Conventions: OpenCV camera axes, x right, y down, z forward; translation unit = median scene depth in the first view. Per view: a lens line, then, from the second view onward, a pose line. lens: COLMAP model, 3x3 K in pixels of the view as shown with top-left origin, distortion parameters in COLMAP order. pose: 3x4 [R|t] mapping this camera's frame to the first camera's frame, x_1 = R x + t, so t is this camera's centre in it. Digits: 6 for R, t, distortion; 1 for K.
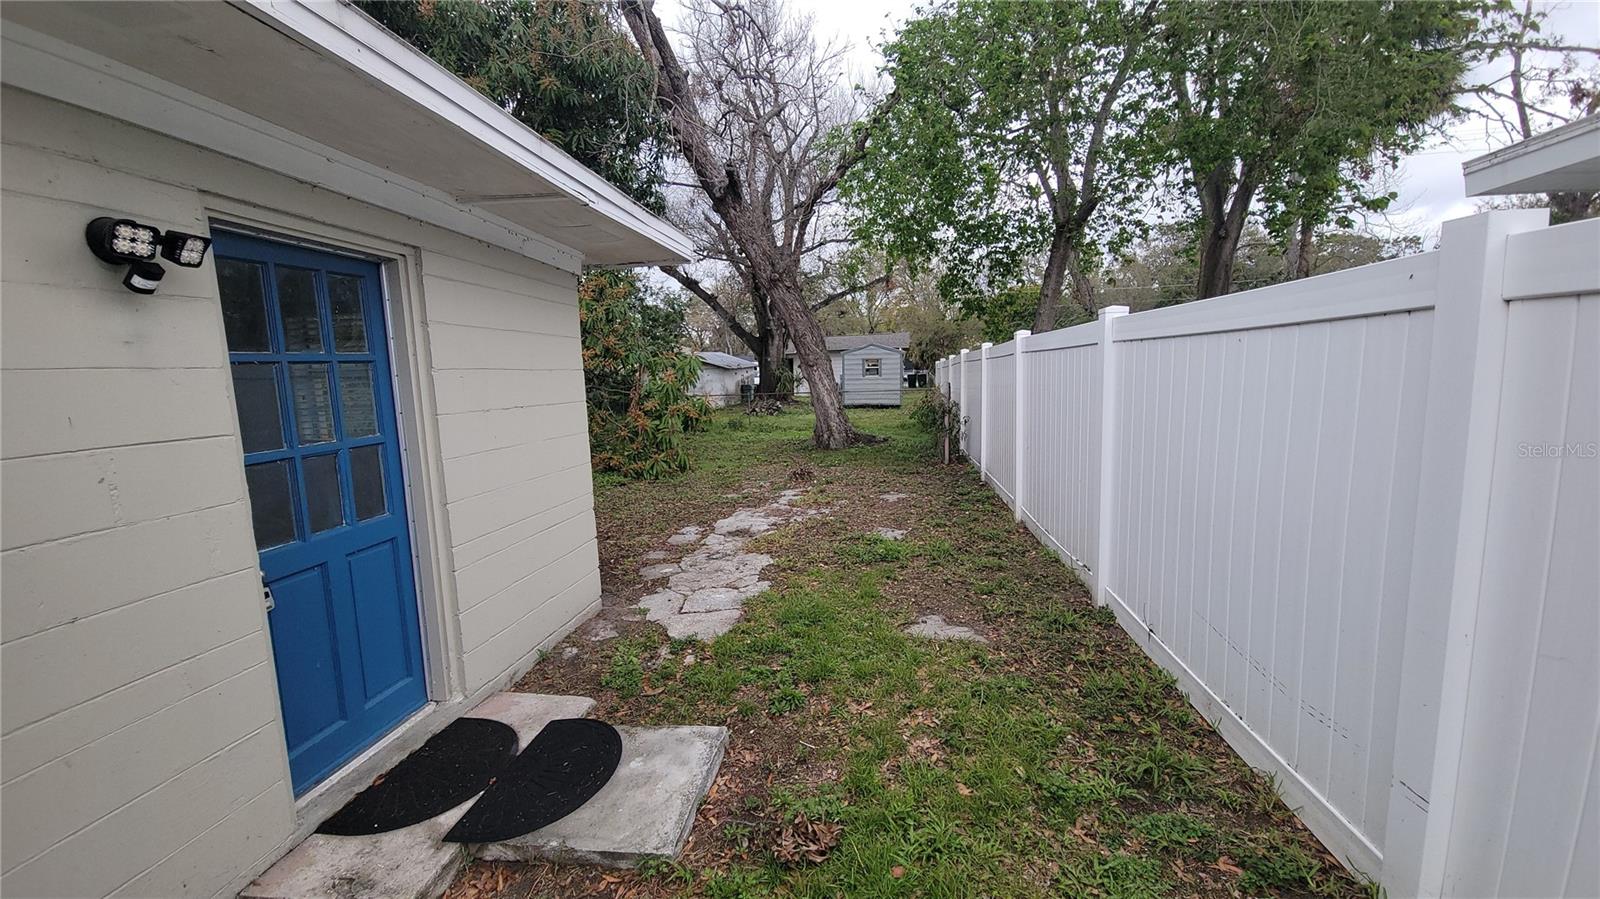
lens RADIAL K [[650.5, 0, 790.5], [0, 650.5, 455.9], [0, 0, 1]] dist [0.008909, -0.006523]
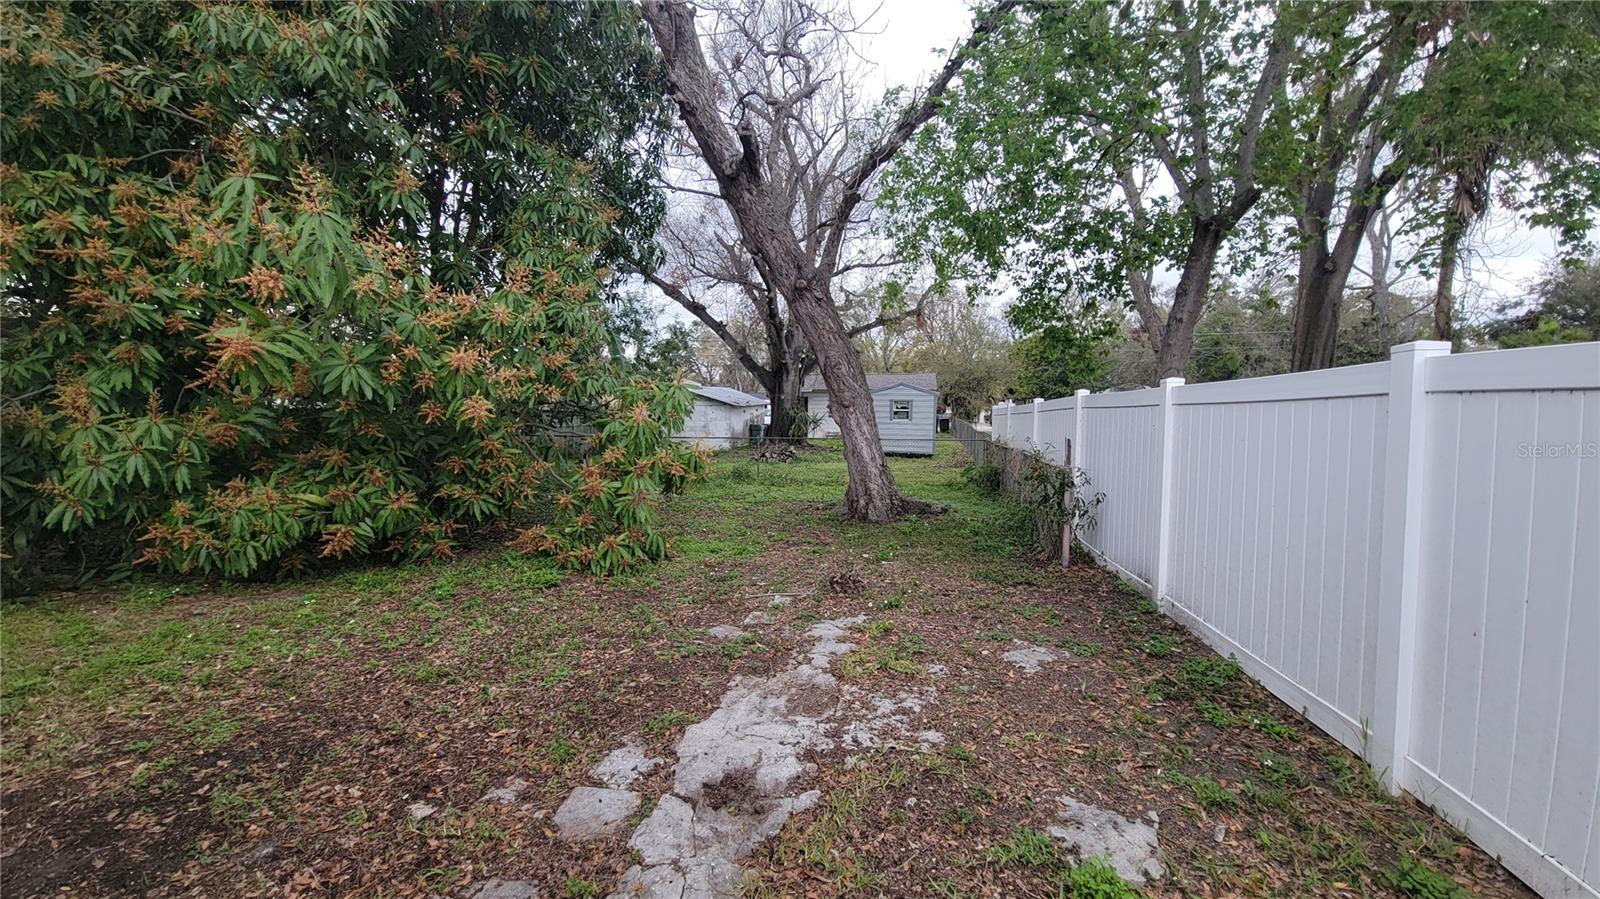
lens RADIAL K [[650.5, 0, 808.0], [0, 650.5, 450.6], [0, 0, 1]] dist [0.008909, -0.006523]
pose [[0.999333, 0.033269, 0.015060, -0.012068], [-0.032176, 0.997180, -0.067801, -0.022101], [-0.017274, 0.067271, 0.997585, 0.161805]]
